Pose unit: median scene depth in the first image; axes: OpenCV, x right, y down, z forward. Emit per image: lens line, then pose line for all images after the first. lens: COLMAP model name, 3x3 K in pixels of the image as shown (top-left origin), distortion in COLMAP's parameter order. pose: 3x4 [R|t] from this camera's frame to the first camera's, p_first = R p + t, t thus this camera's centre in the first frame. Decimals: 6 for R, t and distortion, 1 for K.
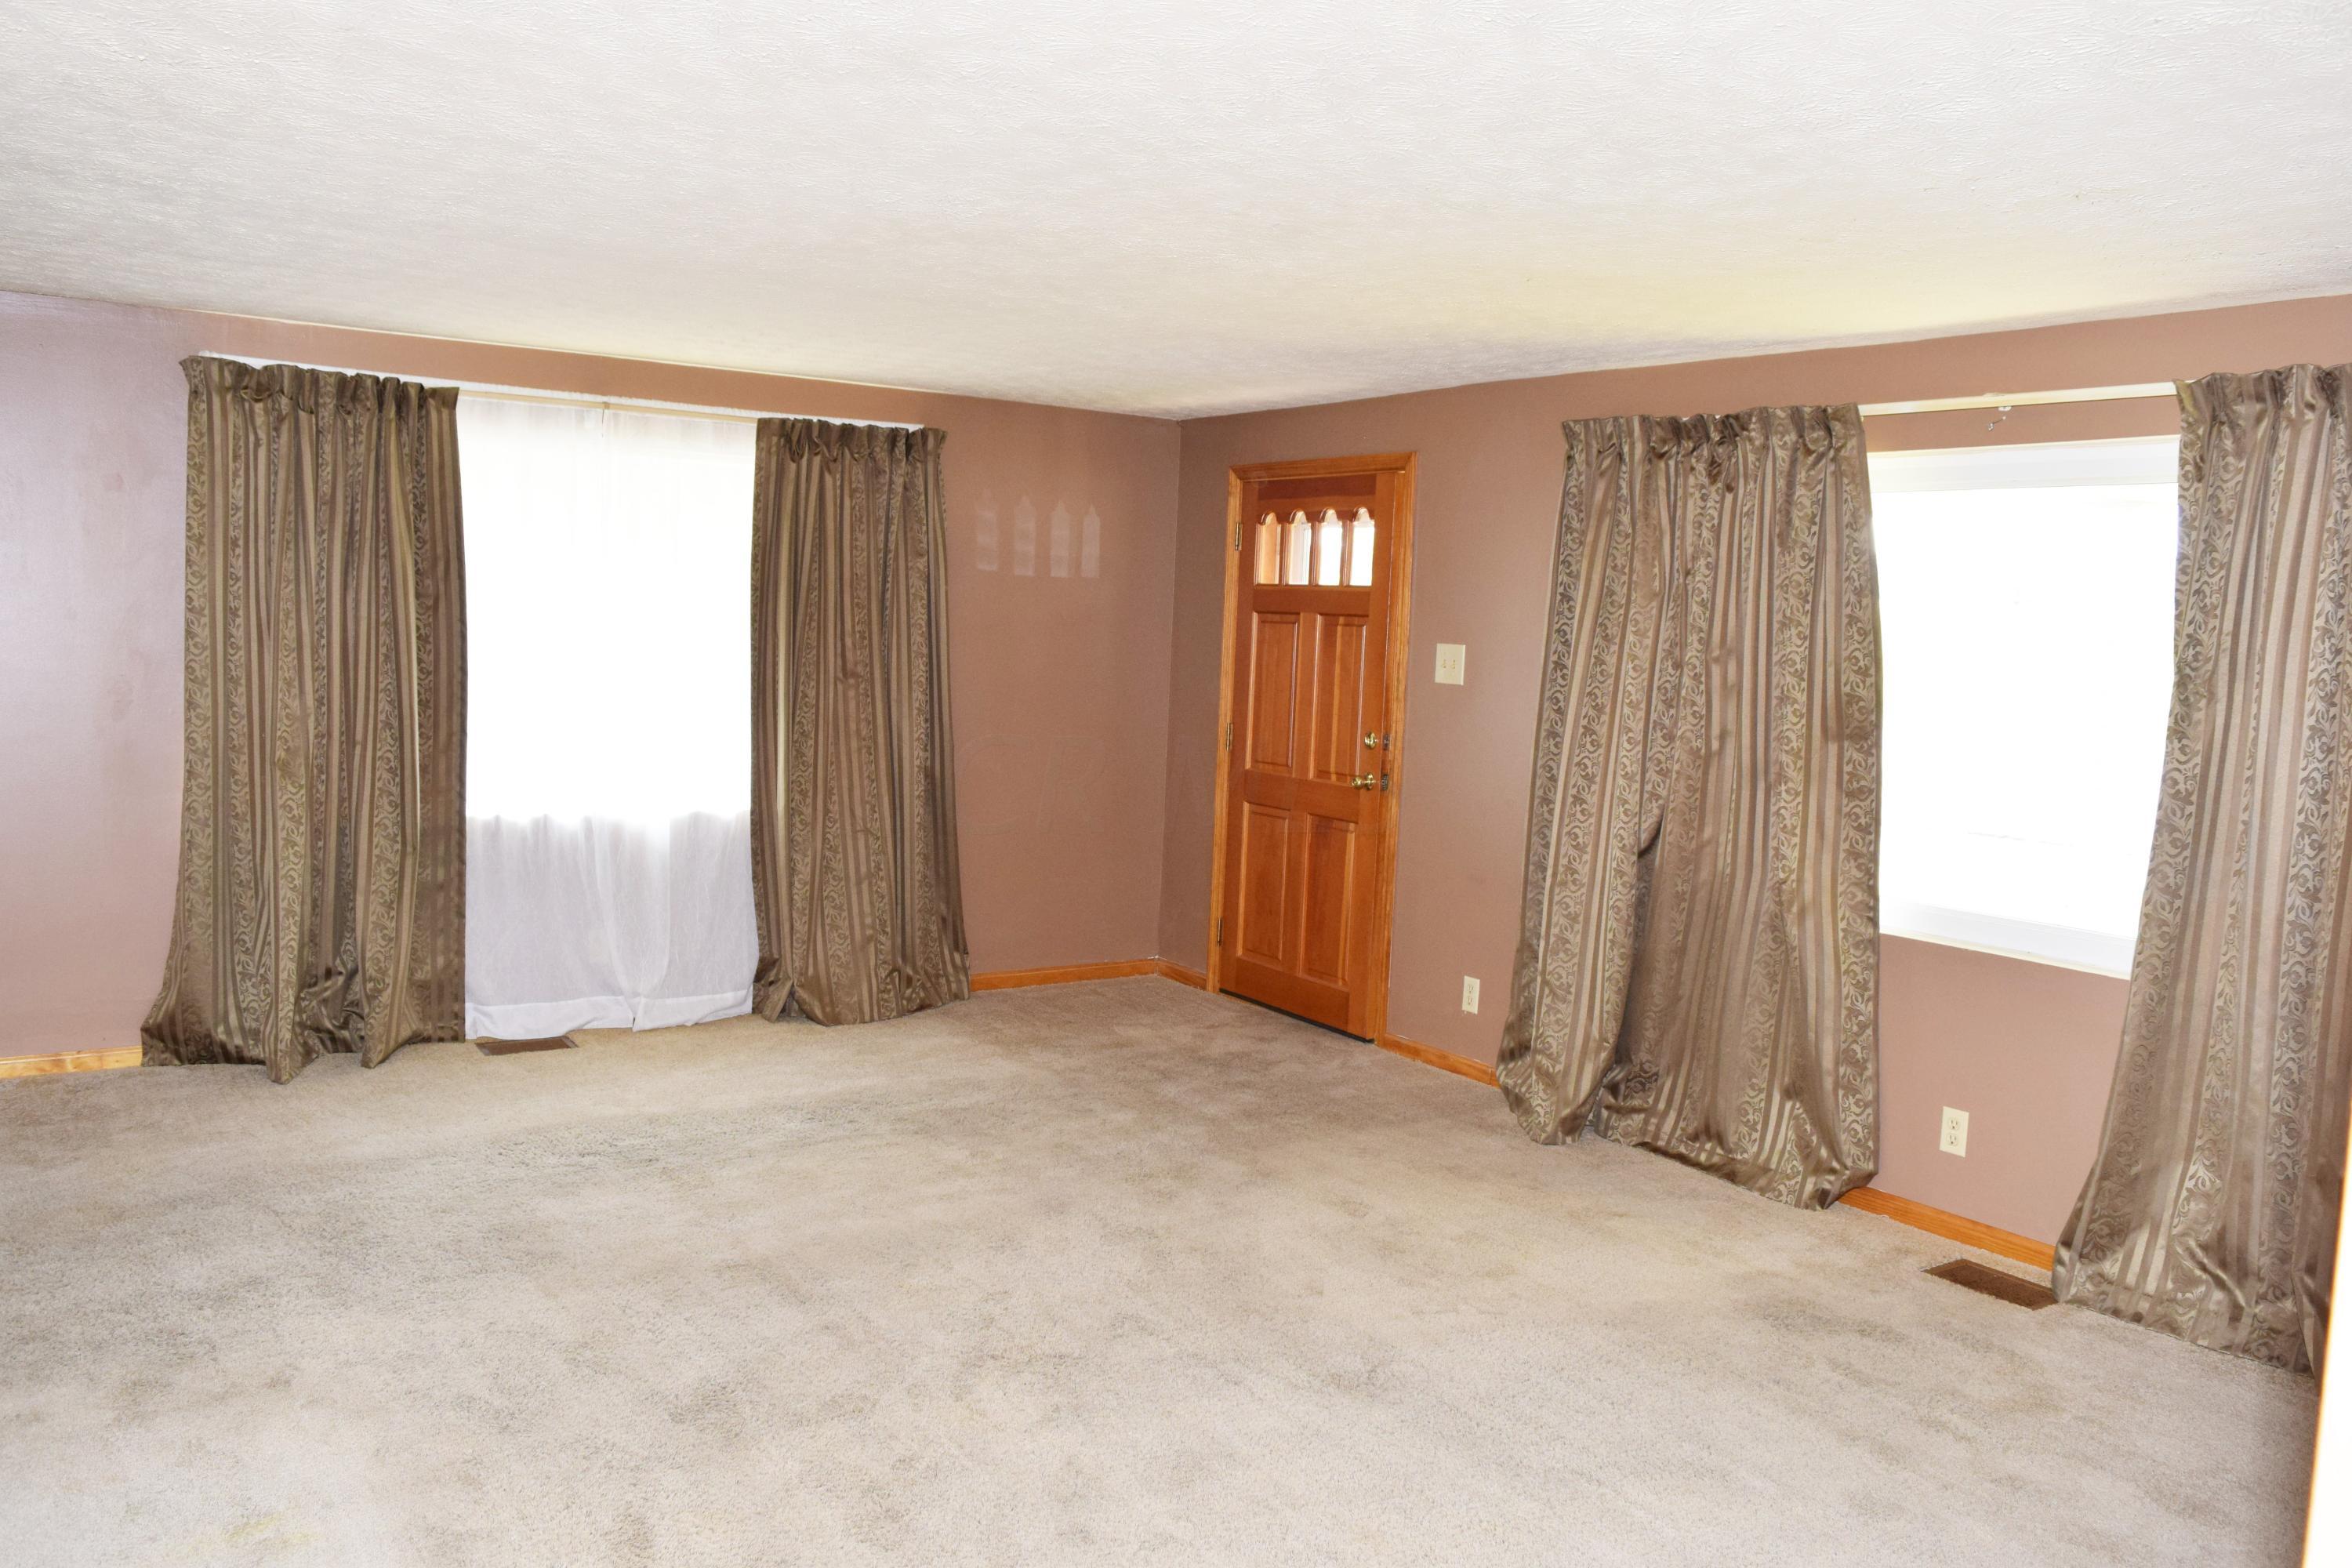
lens RADIAL K [[1809.9, 0, 1169.1], [0, 1809.9, 767.6], [0, 0, 1]] dist [-0.017944, 0.010345]
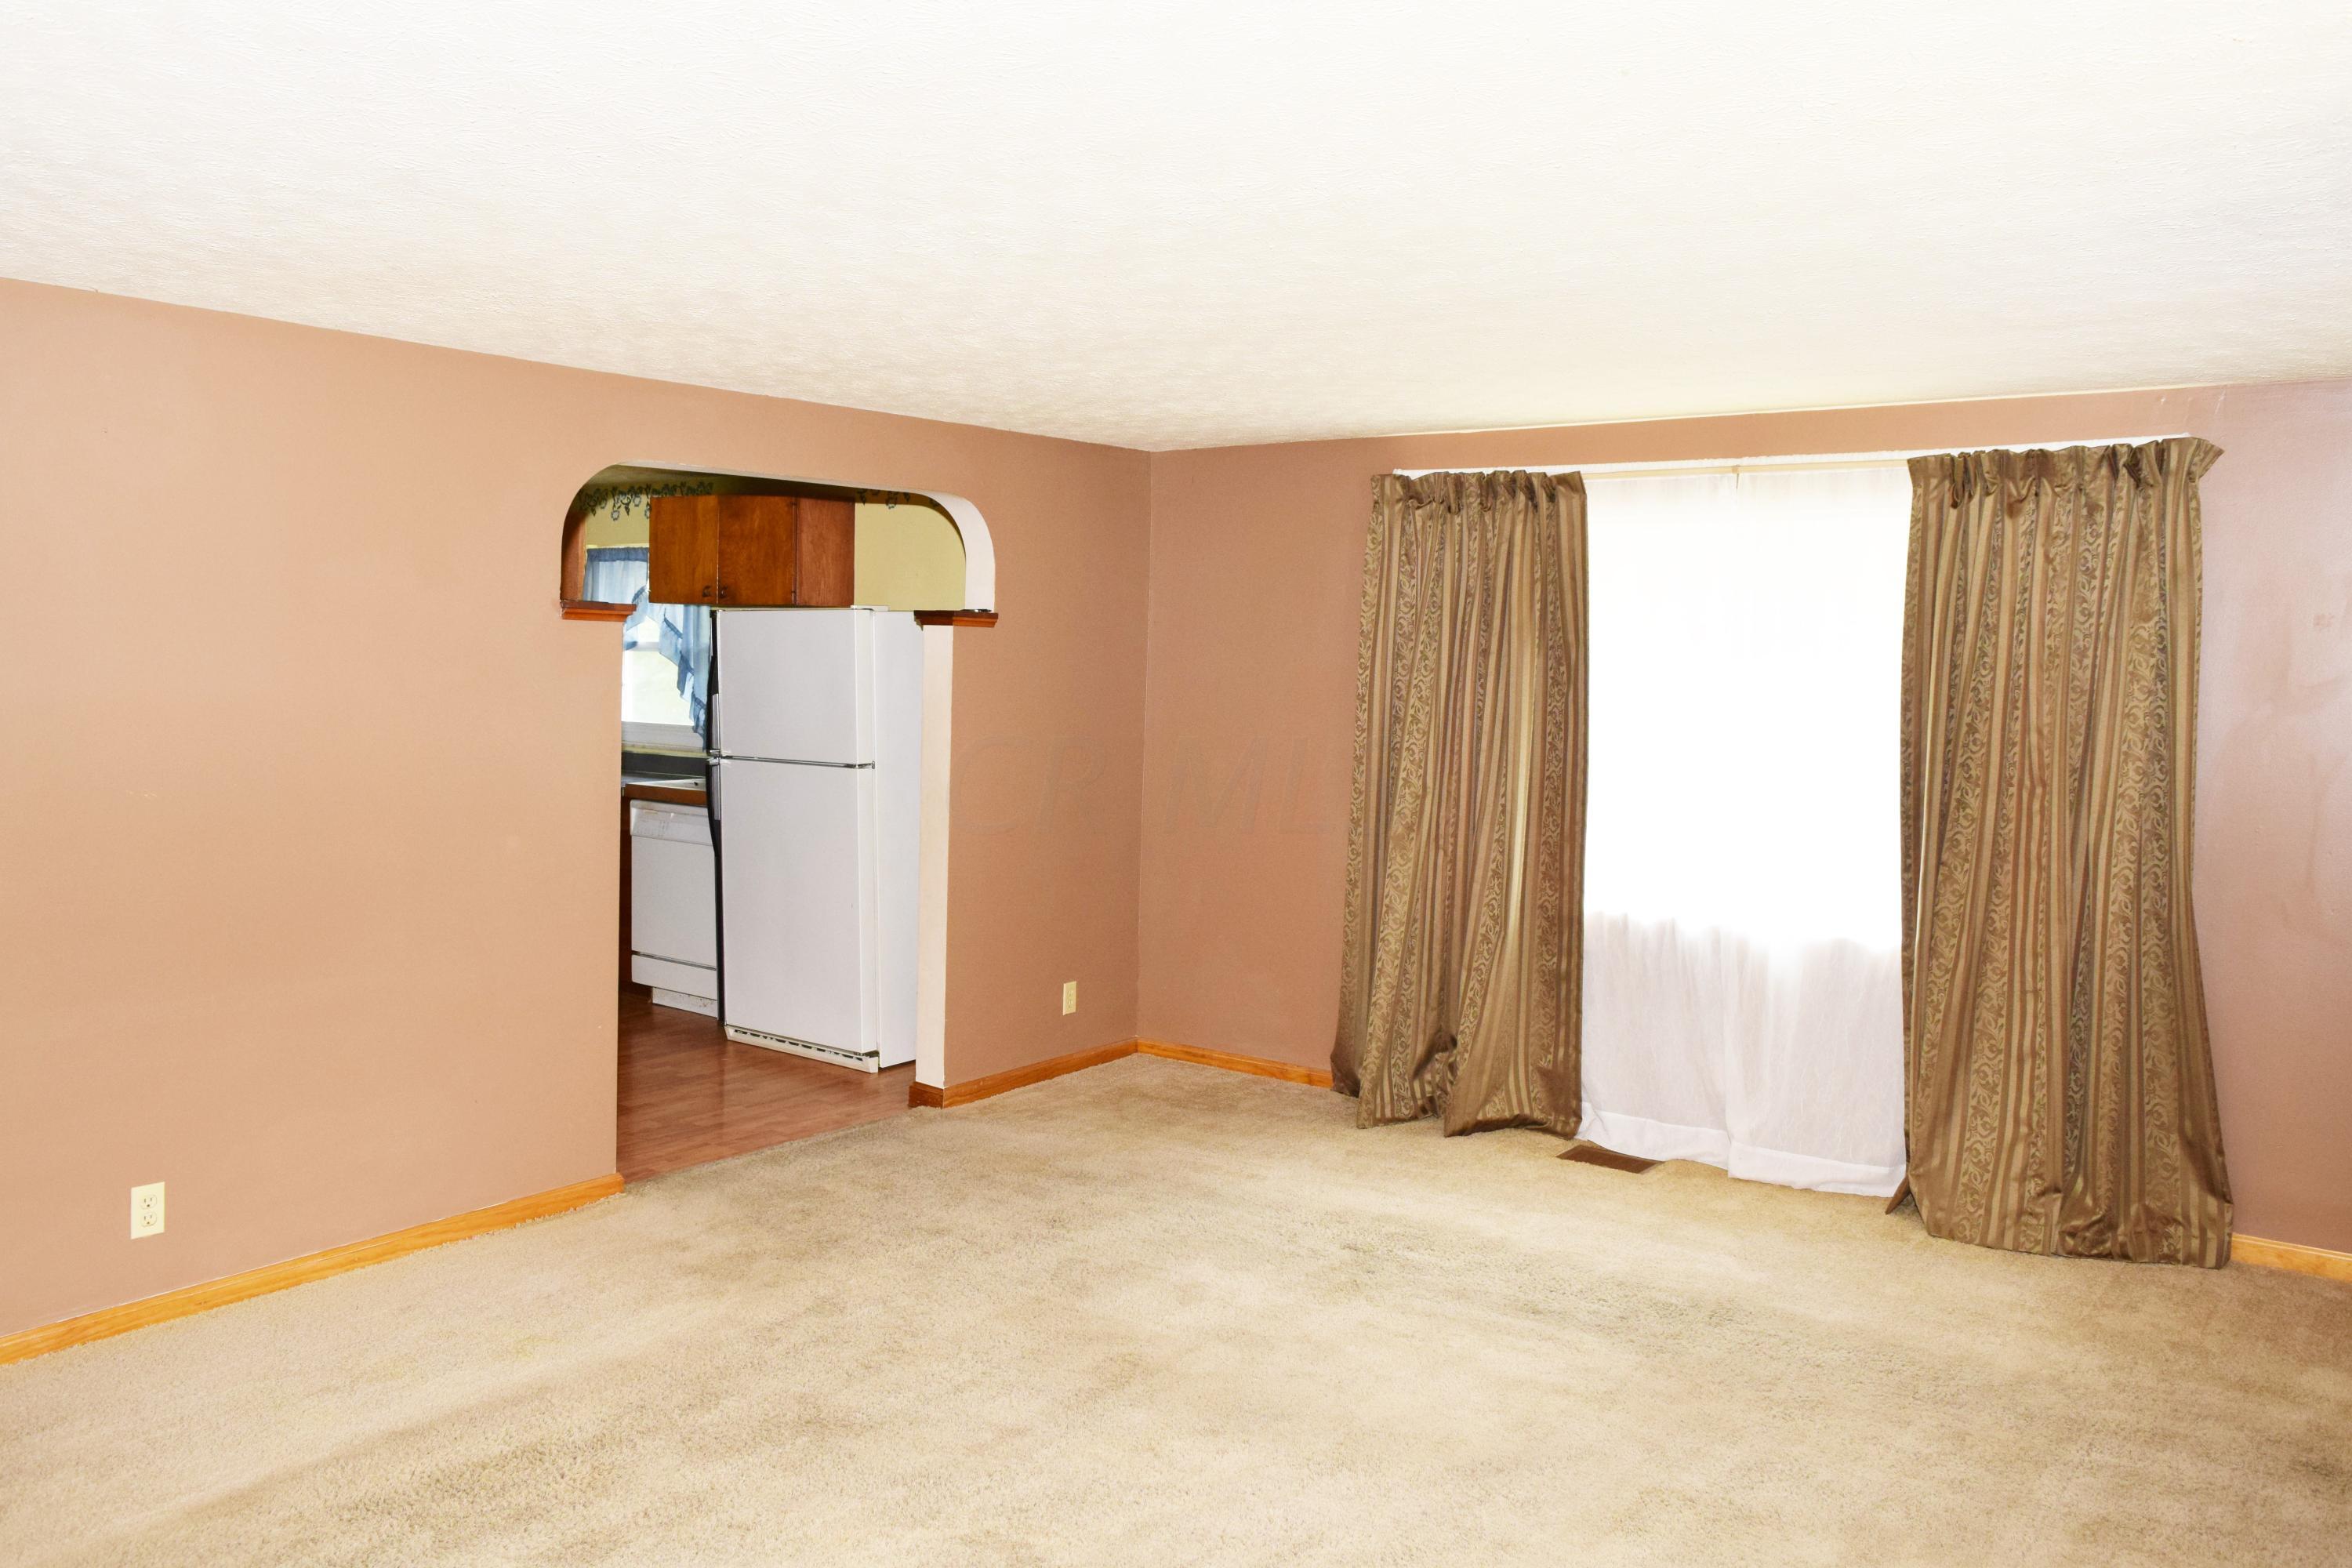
lens RADIAL K [[1842.8, 0, 1176.0], [0, 1842.8, 784.0], [0, 0, 1]] dist [-0.016548, 0.008438]
pose [[0.328835, 0.035447, -0.943722, 0.495412], [-0.086424, 0.996232, 0.007306, -0.029848], [0.940425, 0.079158, 0.330659, 0.483936]]
